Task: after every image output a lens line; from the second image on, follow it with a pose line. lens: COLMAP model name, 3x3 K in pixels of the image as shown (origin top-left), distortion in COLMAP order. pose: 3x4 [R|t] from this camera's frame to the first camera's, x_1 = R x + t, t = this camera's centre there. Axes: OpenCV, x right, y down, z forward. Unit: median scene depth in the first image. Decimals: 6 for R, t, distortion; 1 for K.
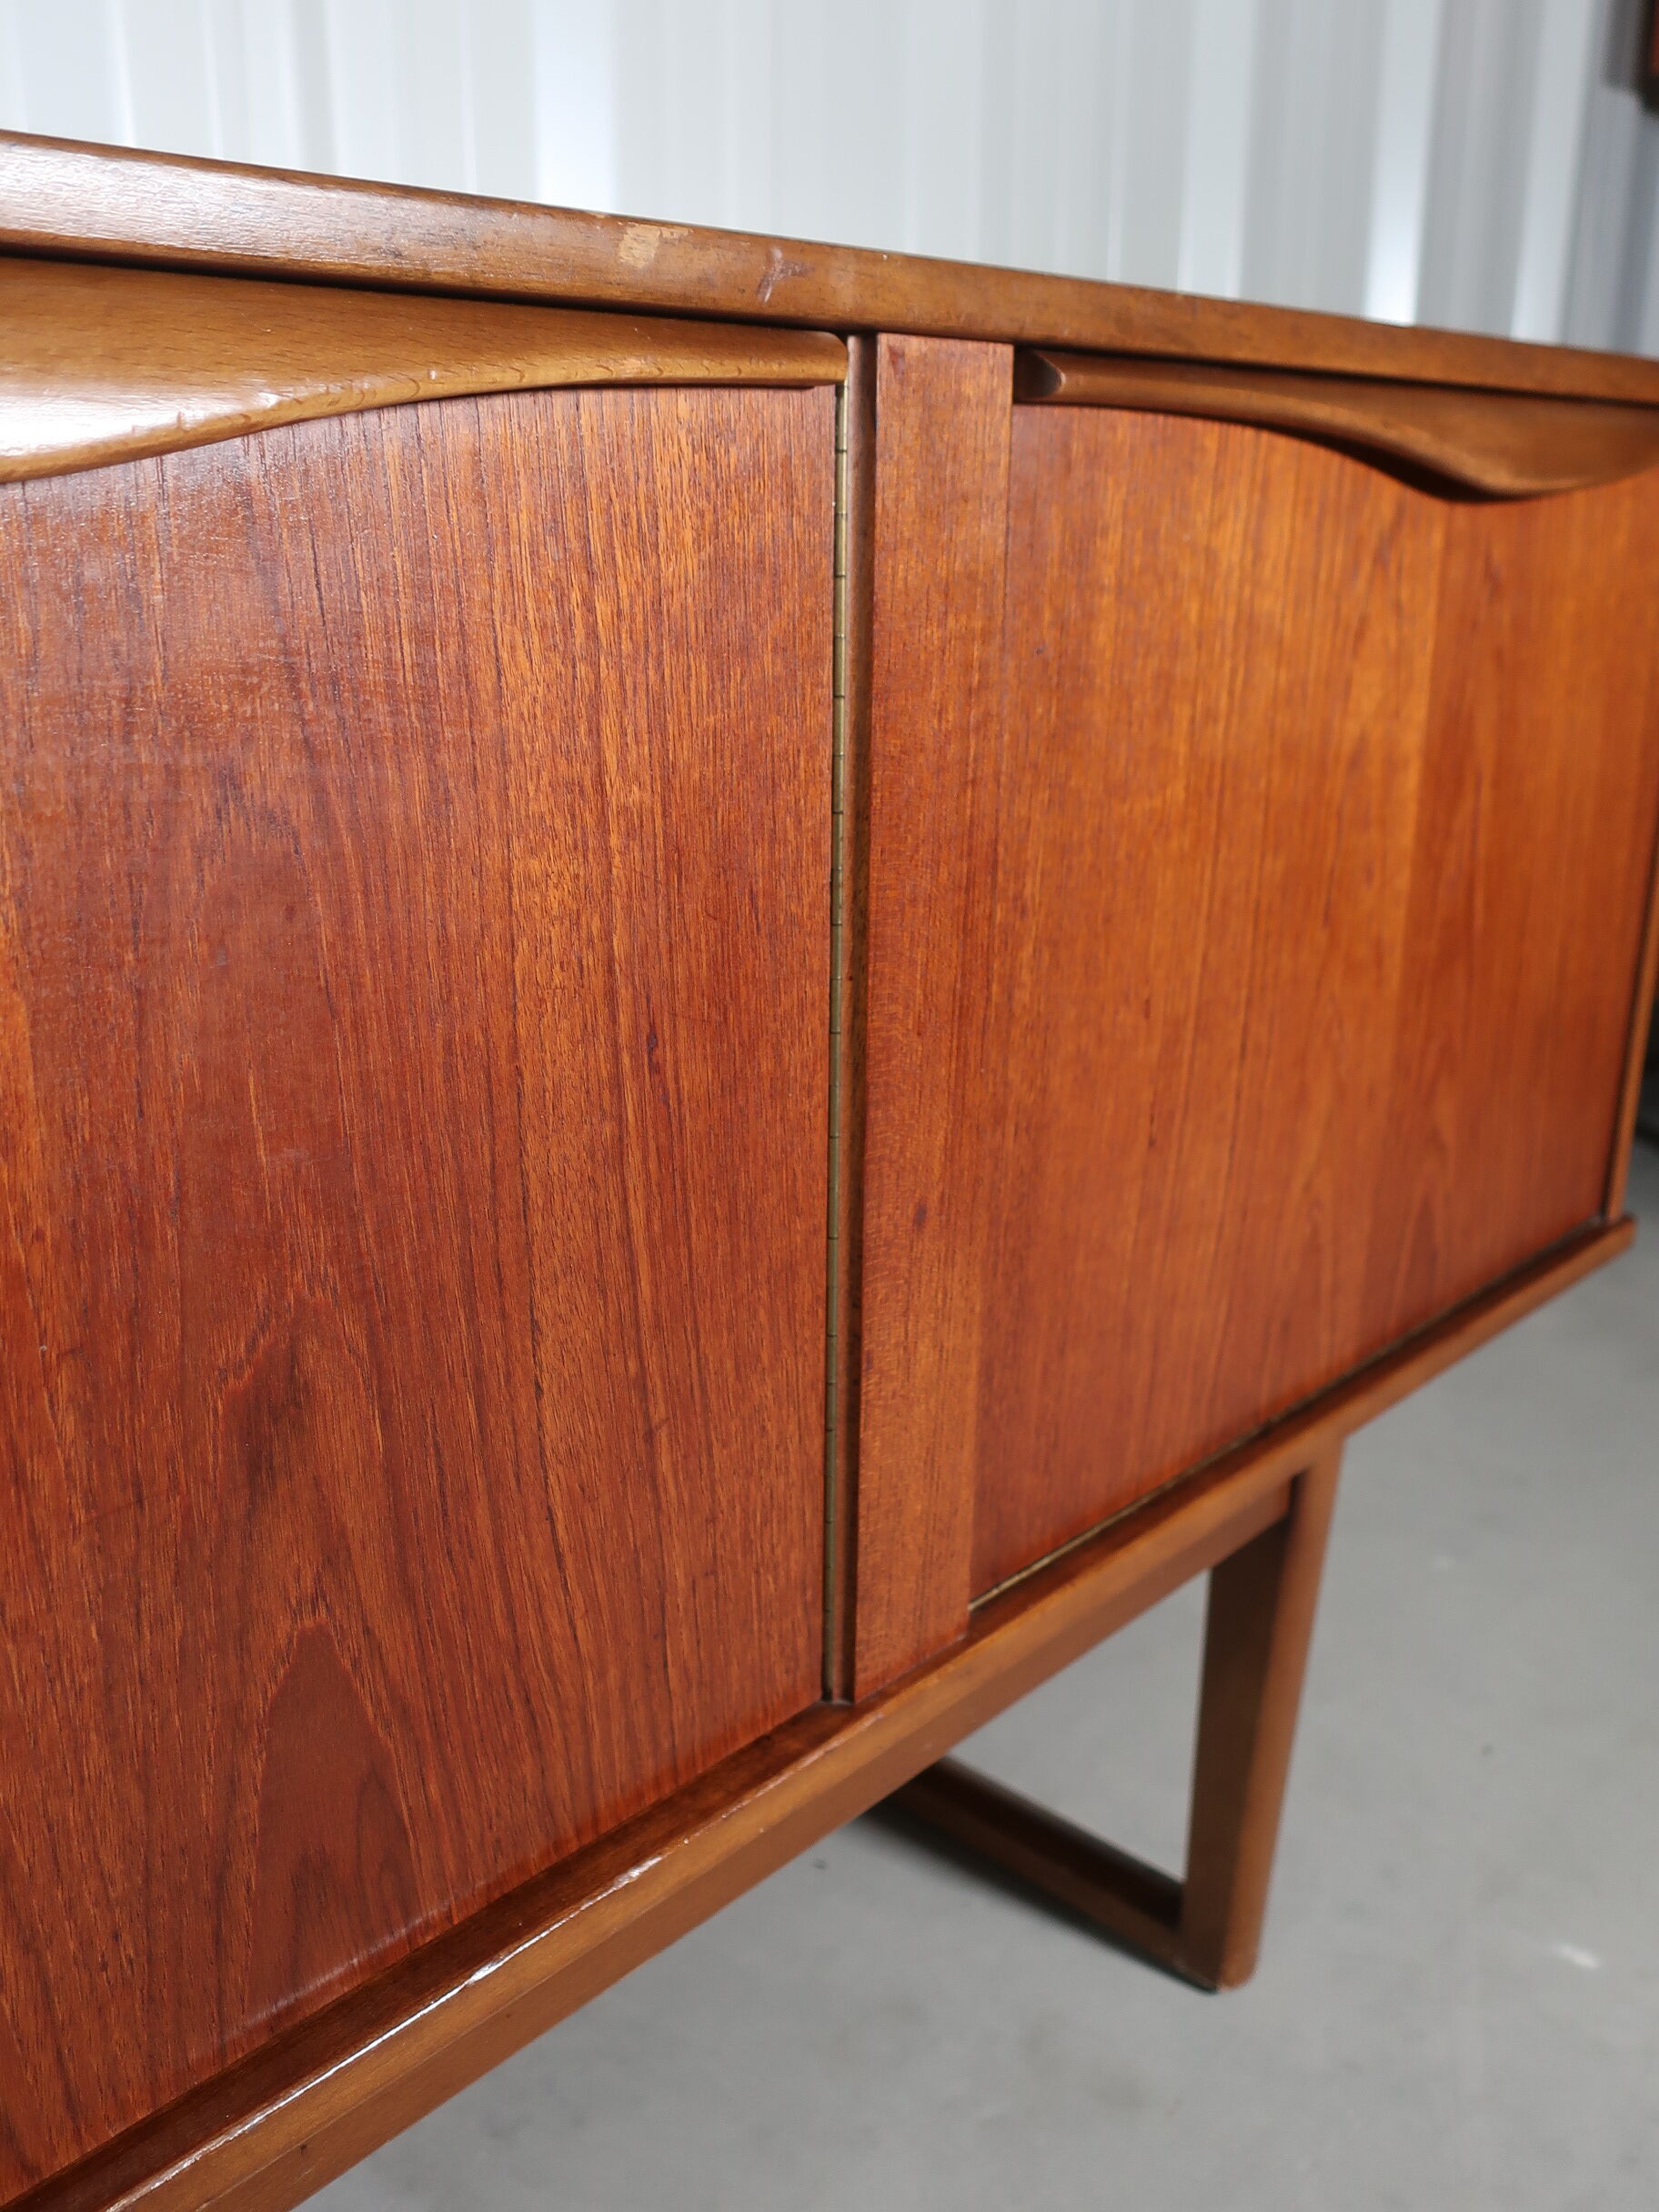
lens RADIAL K [[1989.6, 0, 841.6], [0, 1989.6, 1117.6], [0, 0, 1]] dist [0.008473, -0.002541]
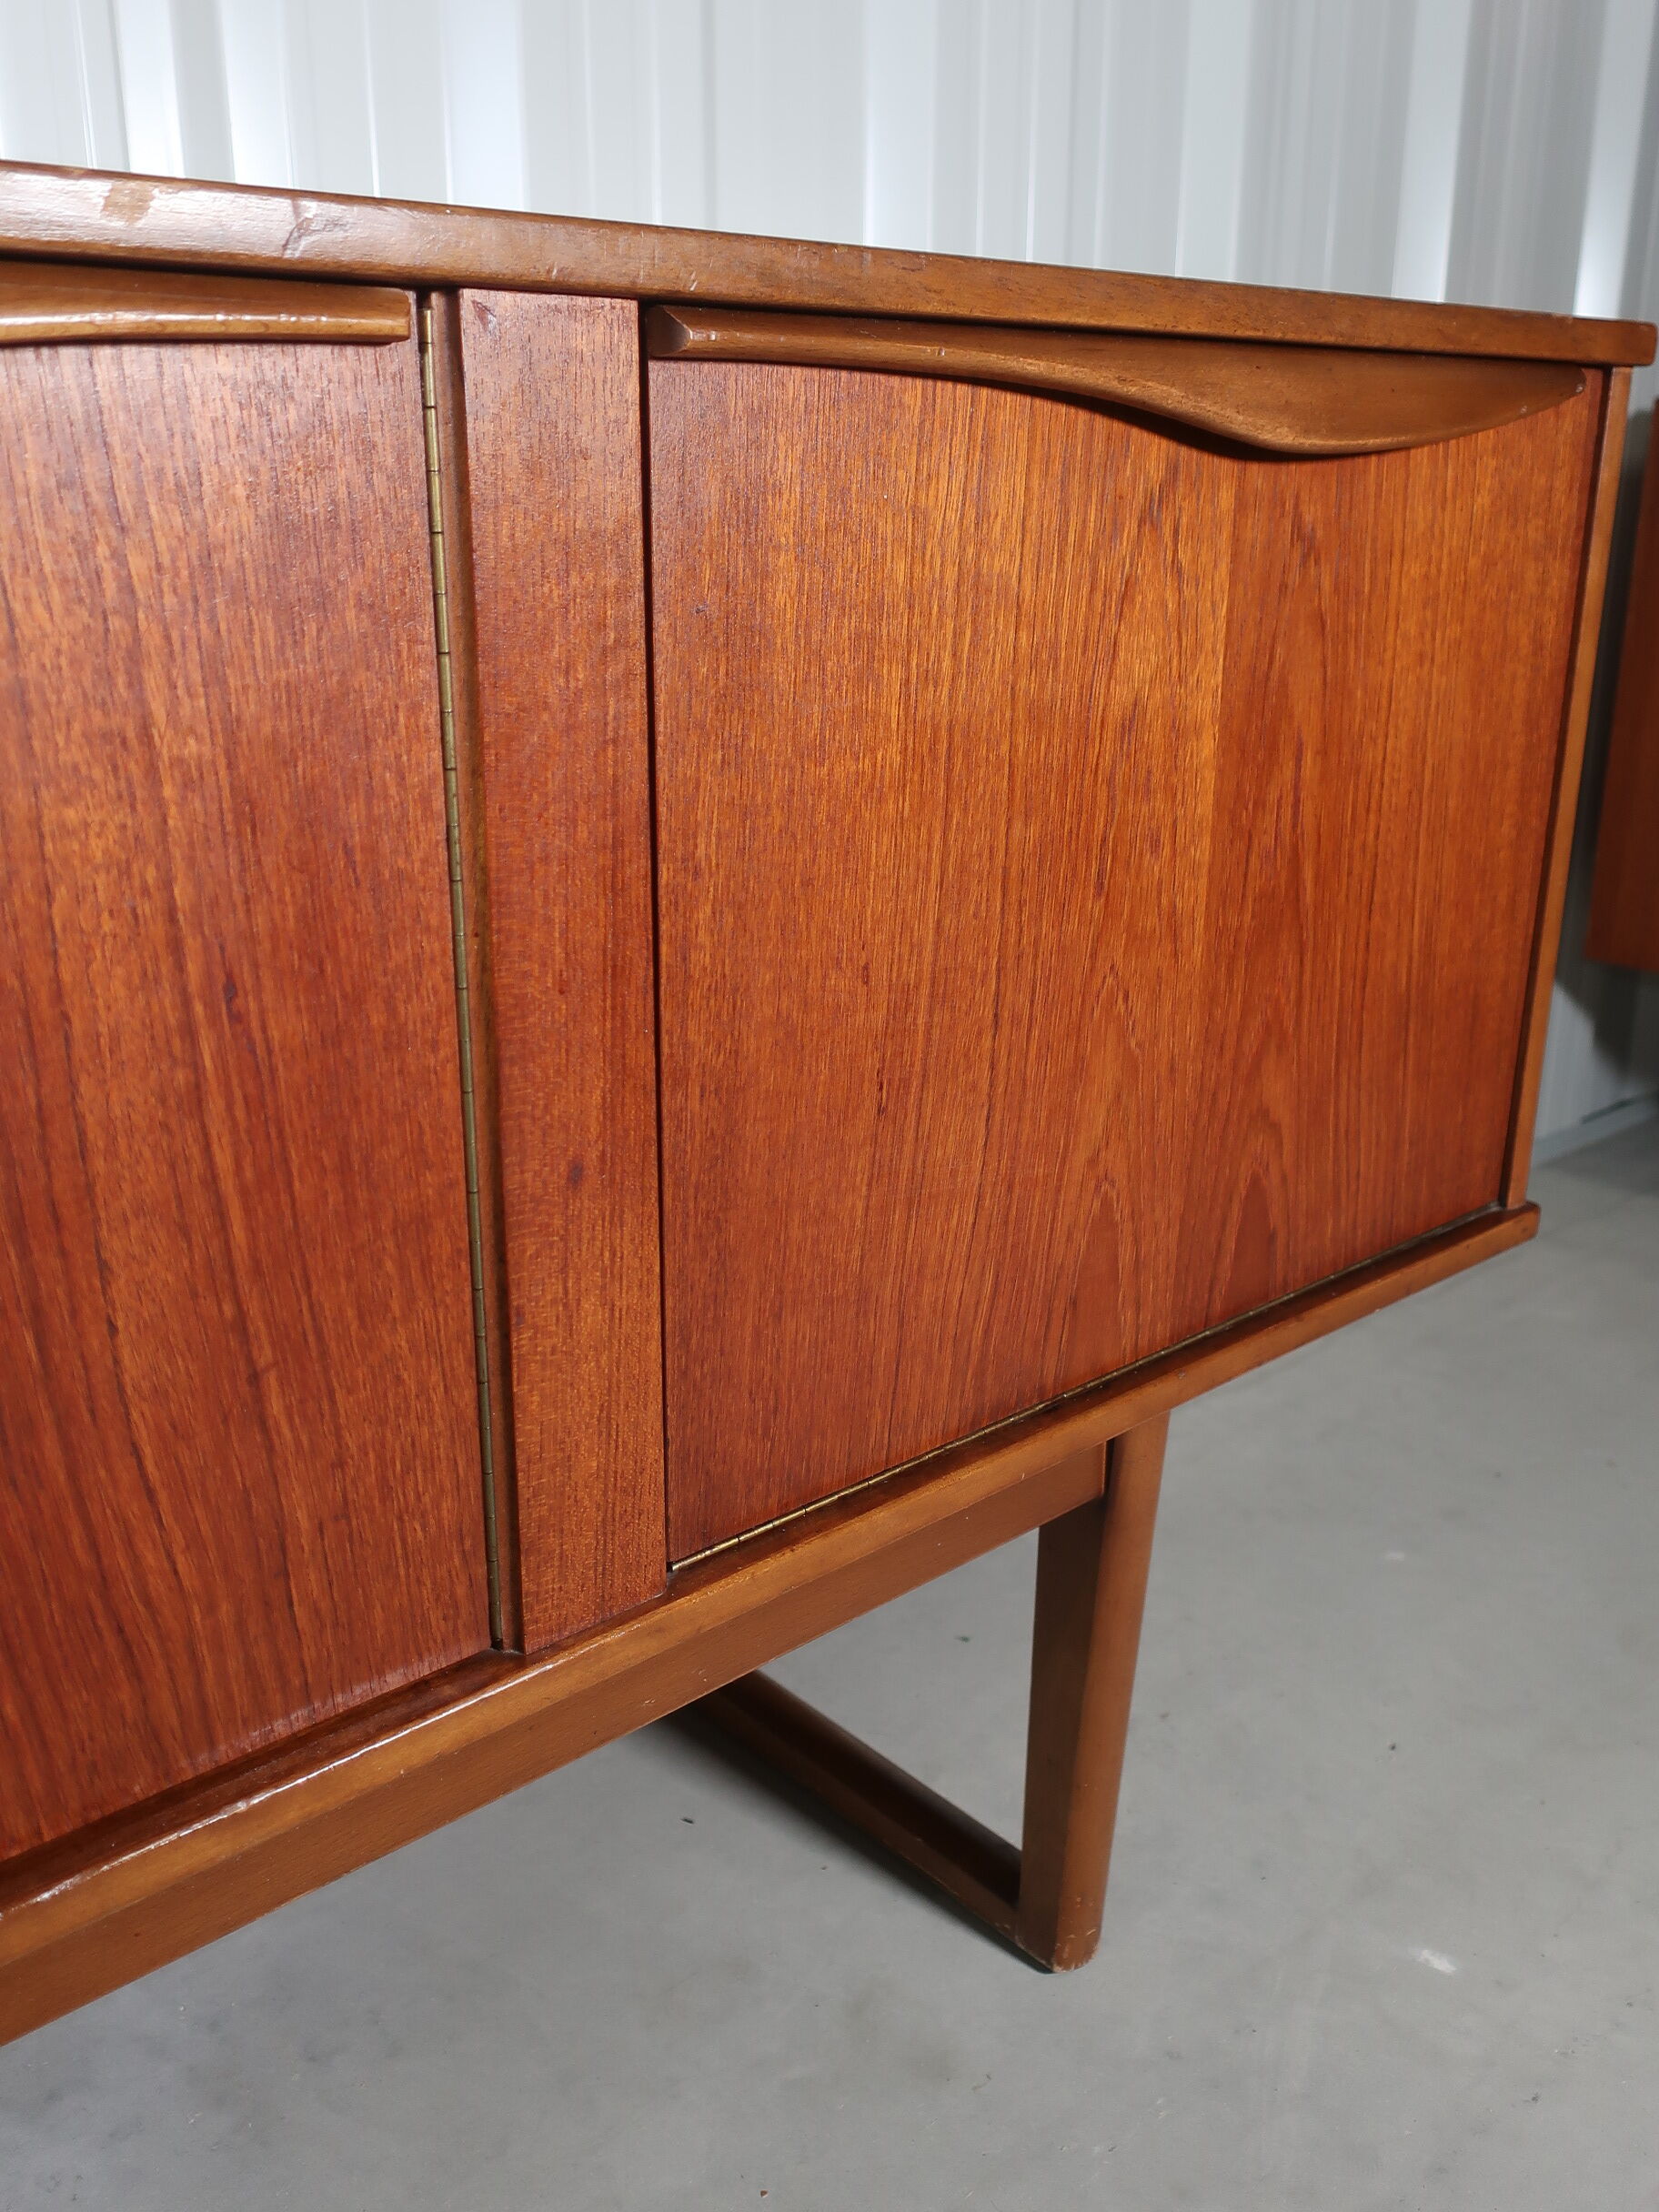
lens RADIAL K [[1989.6, 0, 845.3], [0, 1989.6, 1120.2], [0, 0, 1]] dist [0.008473, -0.002541]
pose [[0.995029, 0.028613, -0.095381, 0.312052], [-0.027156, 0.999494, 0.016539, 0.002431], [0.095806, -0.013866, 0.995303, 0.014873]]
